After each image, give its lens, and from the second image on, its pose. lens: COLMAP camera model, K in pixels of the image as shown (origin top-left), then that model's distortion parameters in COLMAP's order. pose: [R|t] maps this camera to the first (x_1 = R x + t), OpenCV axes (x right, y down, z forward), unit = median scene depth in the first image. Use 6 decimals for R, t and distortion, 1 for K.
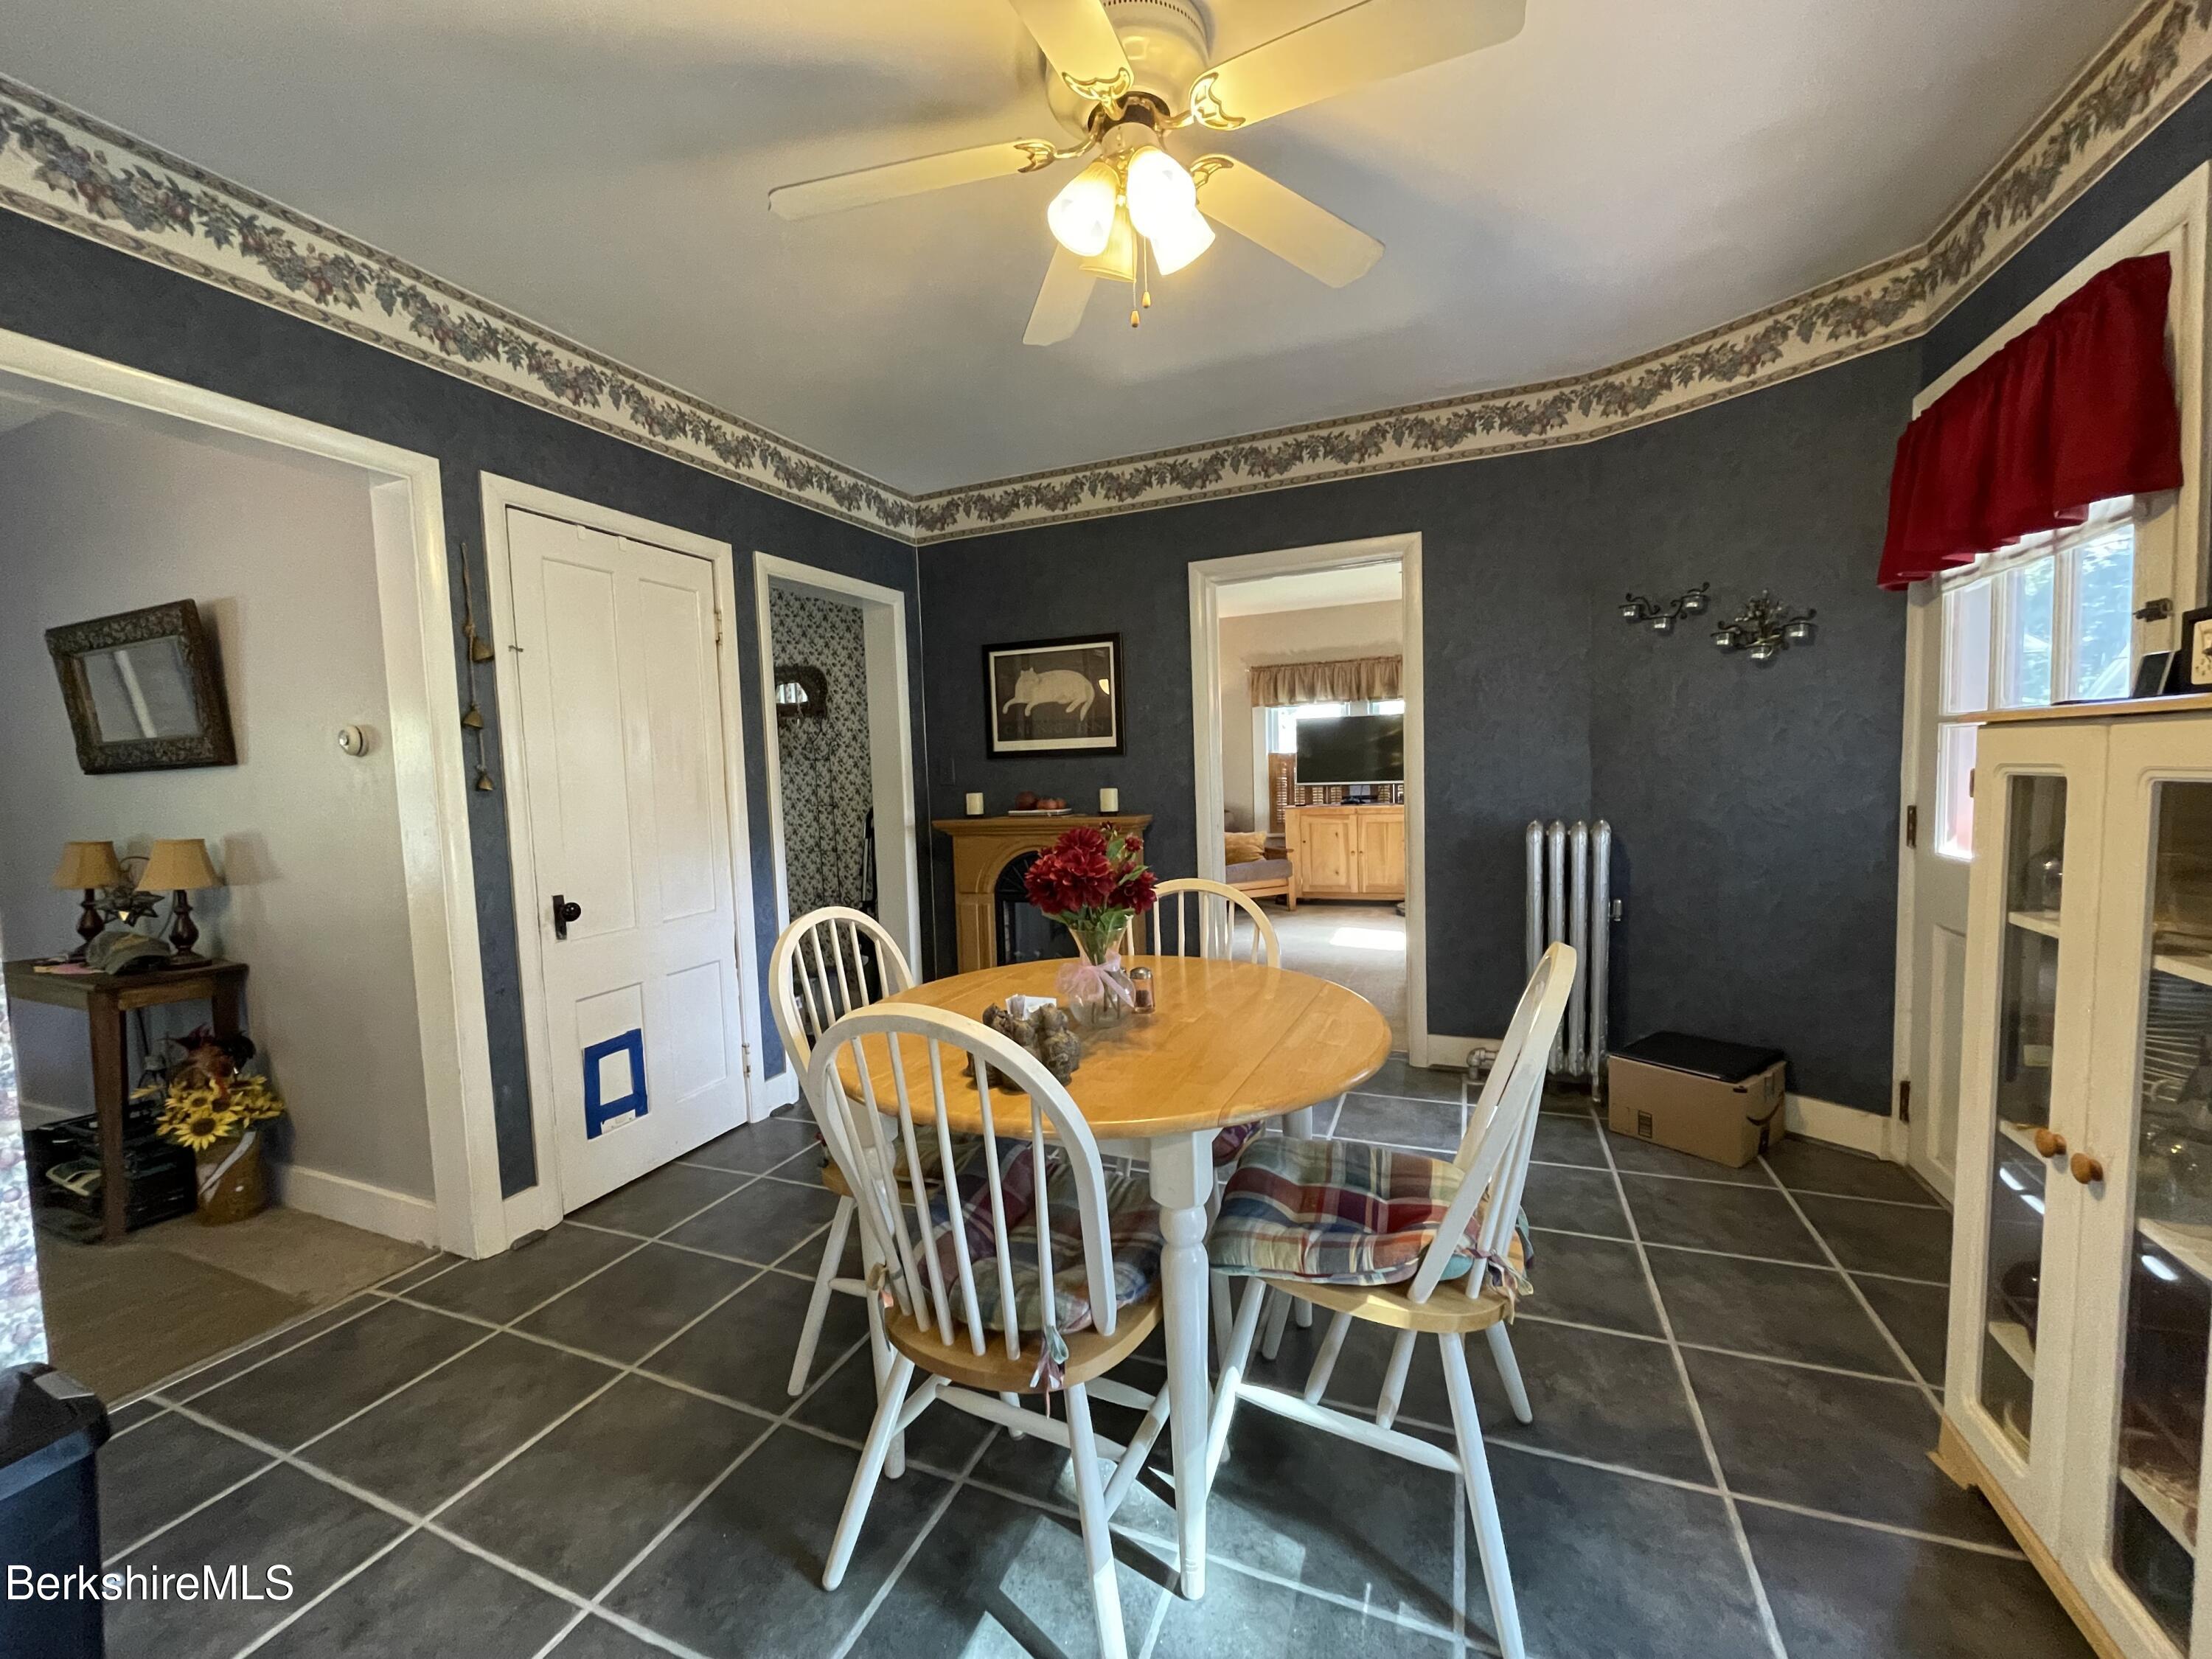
lens RADIAL K [[892.1, 0, 1088.9], [0, 892.1, 845.8], [0, 0, 1]] dist [-0.001671, -0.001569]
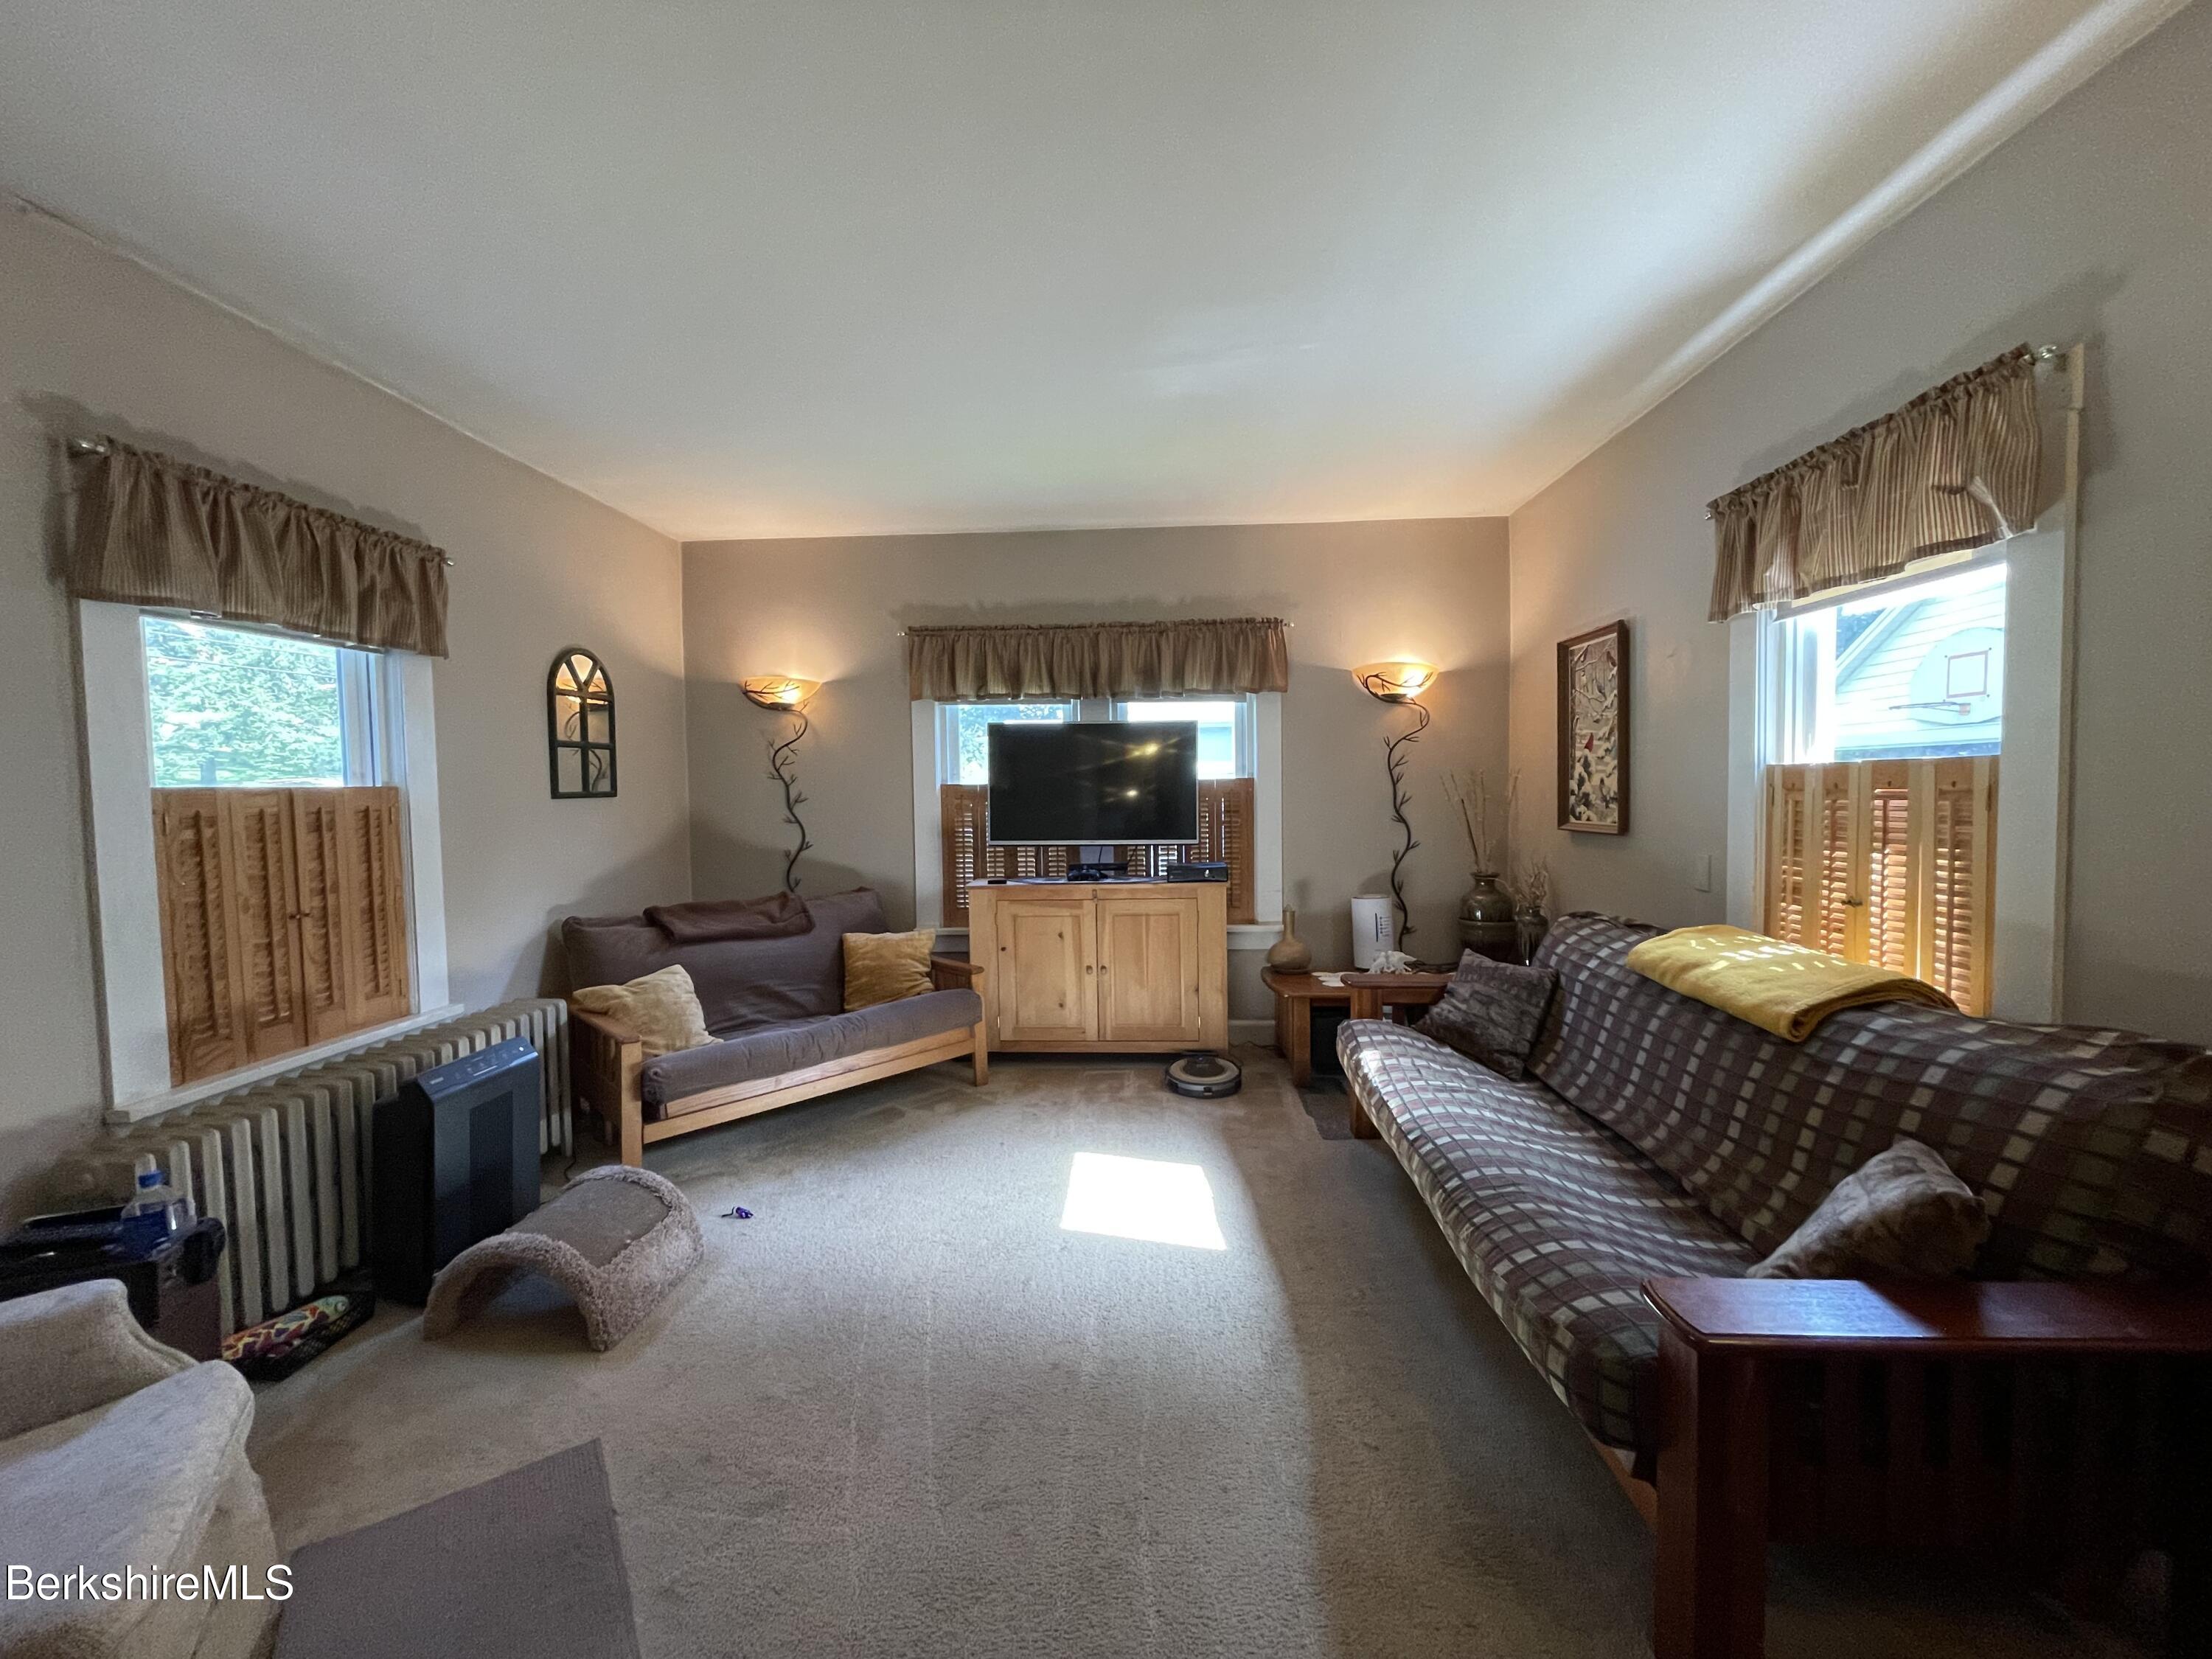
lens RADIAL K [[892.1, 0, 1104.7], [0, 892.1, 834.5], [0, 0, 1]] dist [-0.001671, -0.001569]
pose [[0.938763, 0.004278, 0.344536, 0.109701], [0.006378, 0.999536, -0.029789, -0.057478], [-0.344503, 0.030163, 0.938300, 0.457649]]
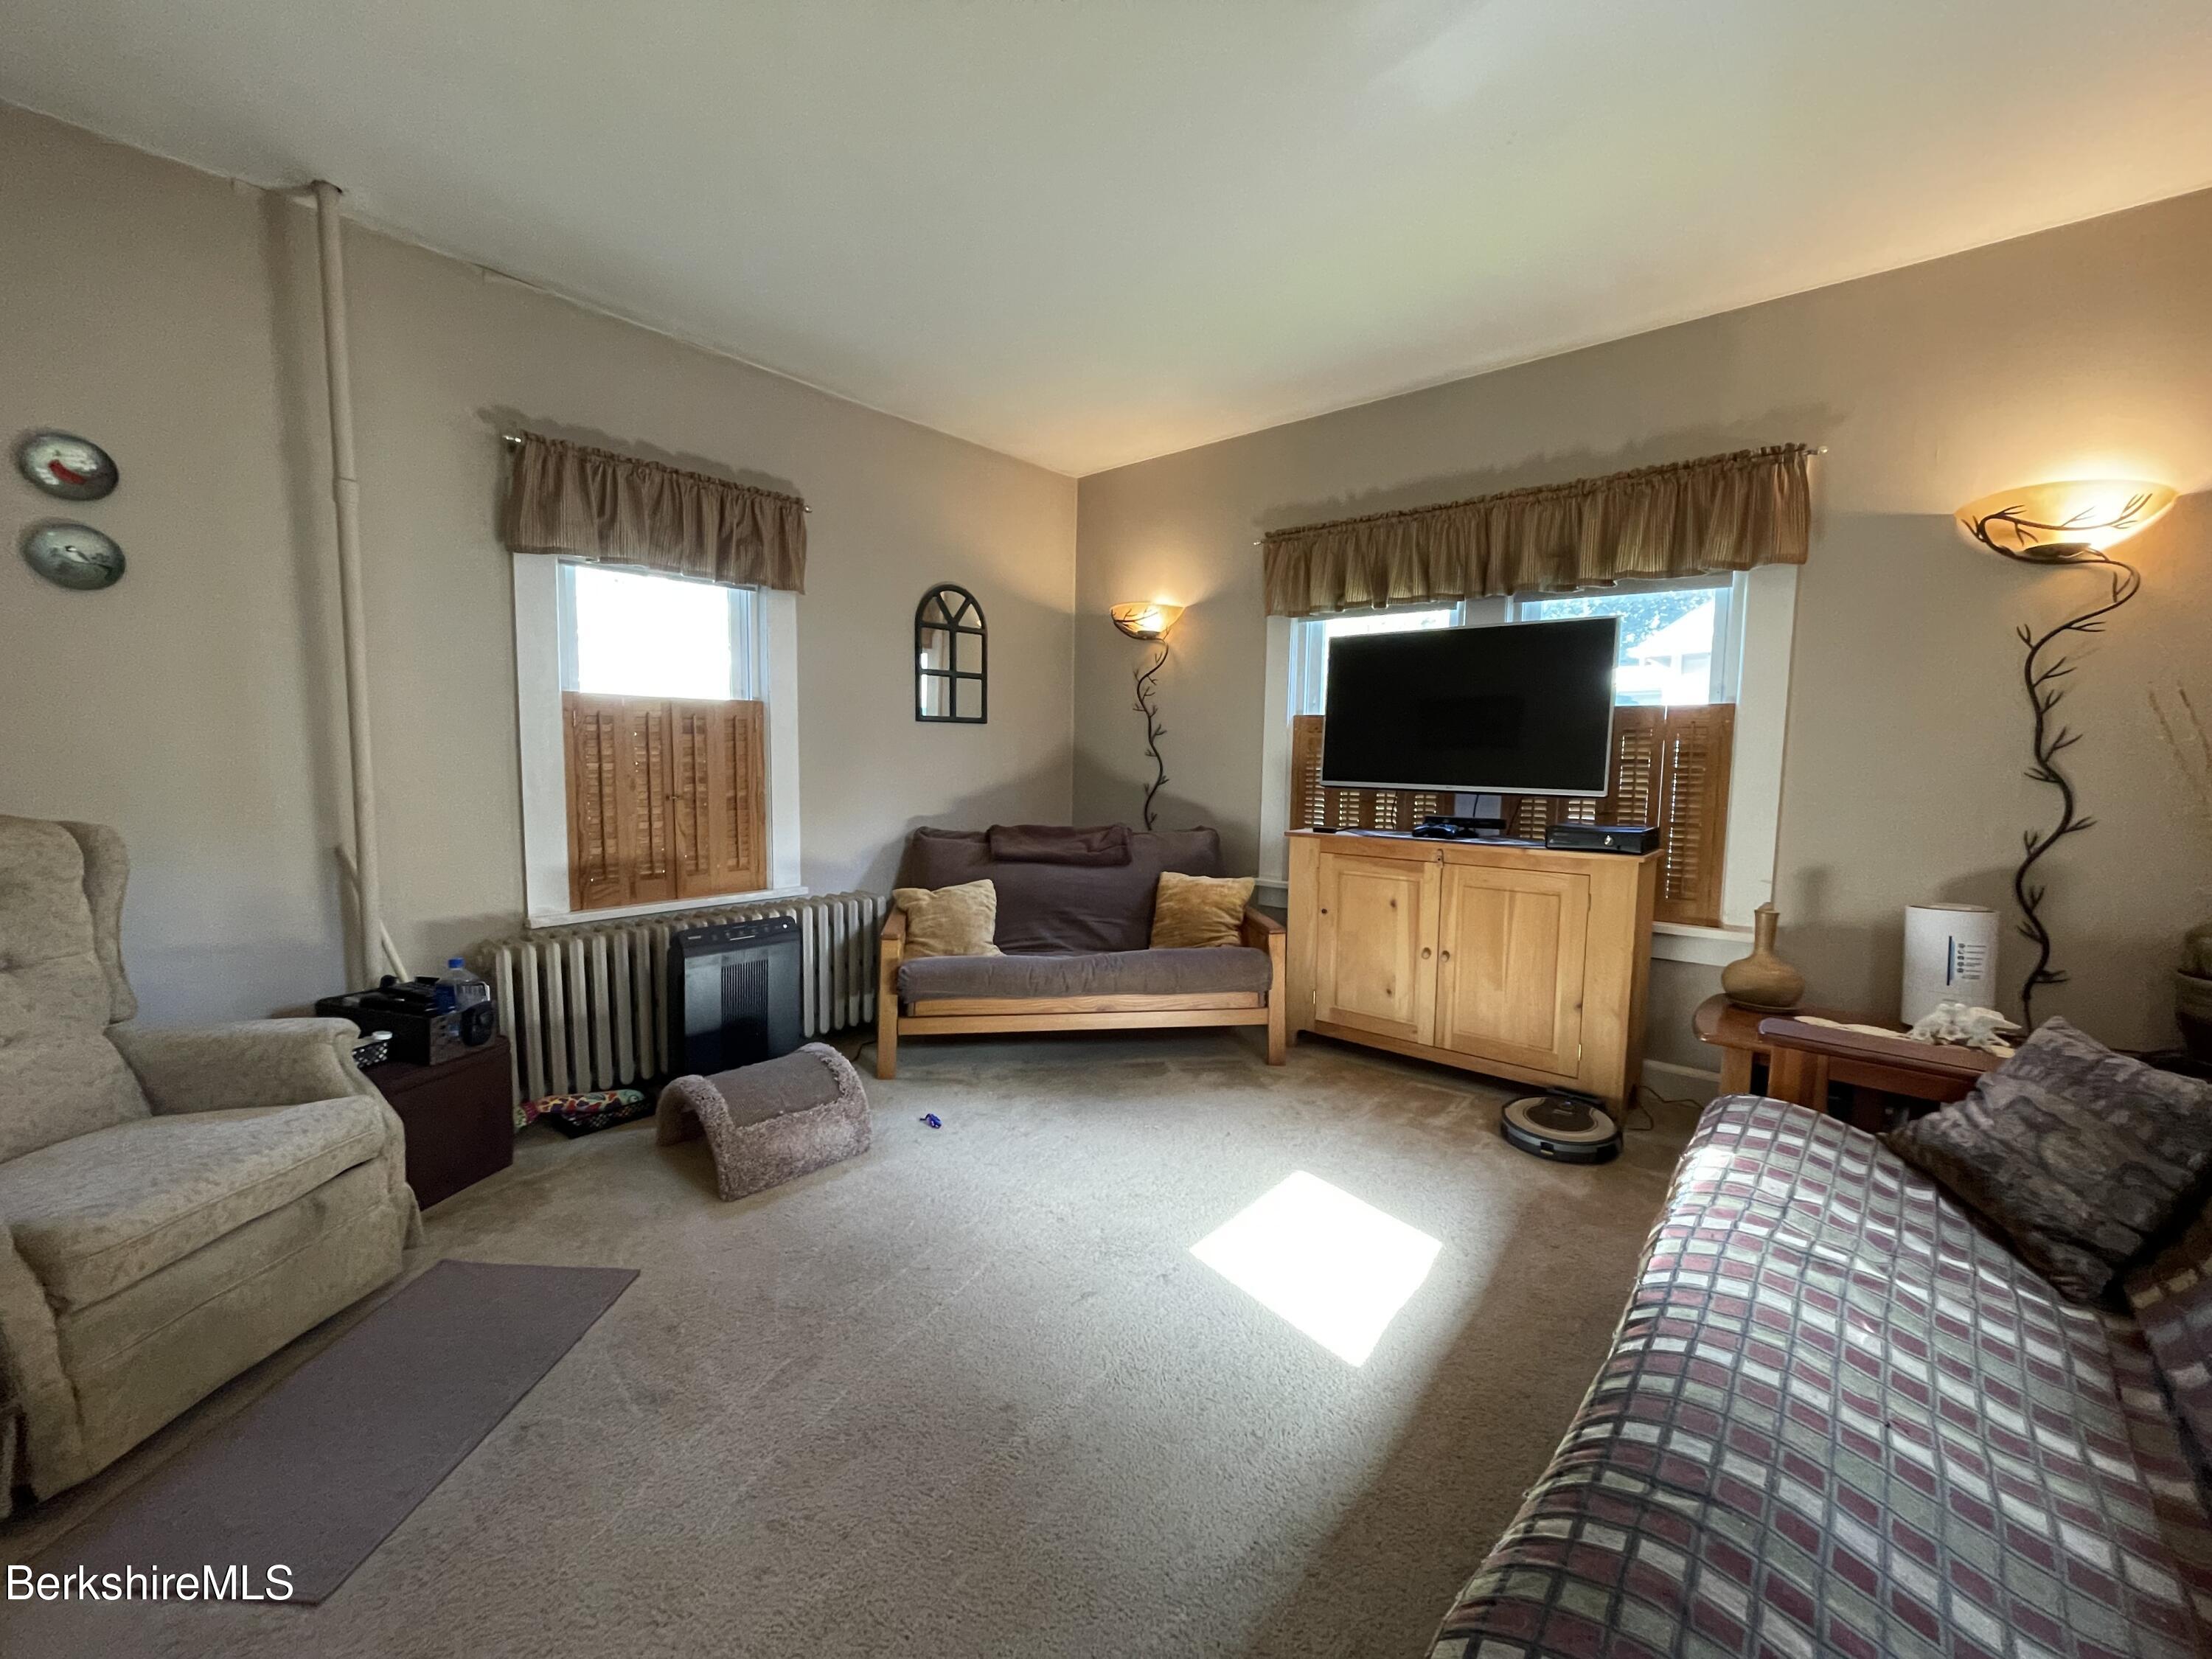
lens RADIAL K [[892.1, 0, 1103.6], [0, 892.1, 835.4], [0, 0, 1]] dist [-0.001671, -0.001569]
pose [[0.949349, 0.075288, -0.305070, 0.265979], [-0.069559, 0.997138, 0.029622, -0.048126], [0.306427, -0.006901, 0.951869, 0.527321]]
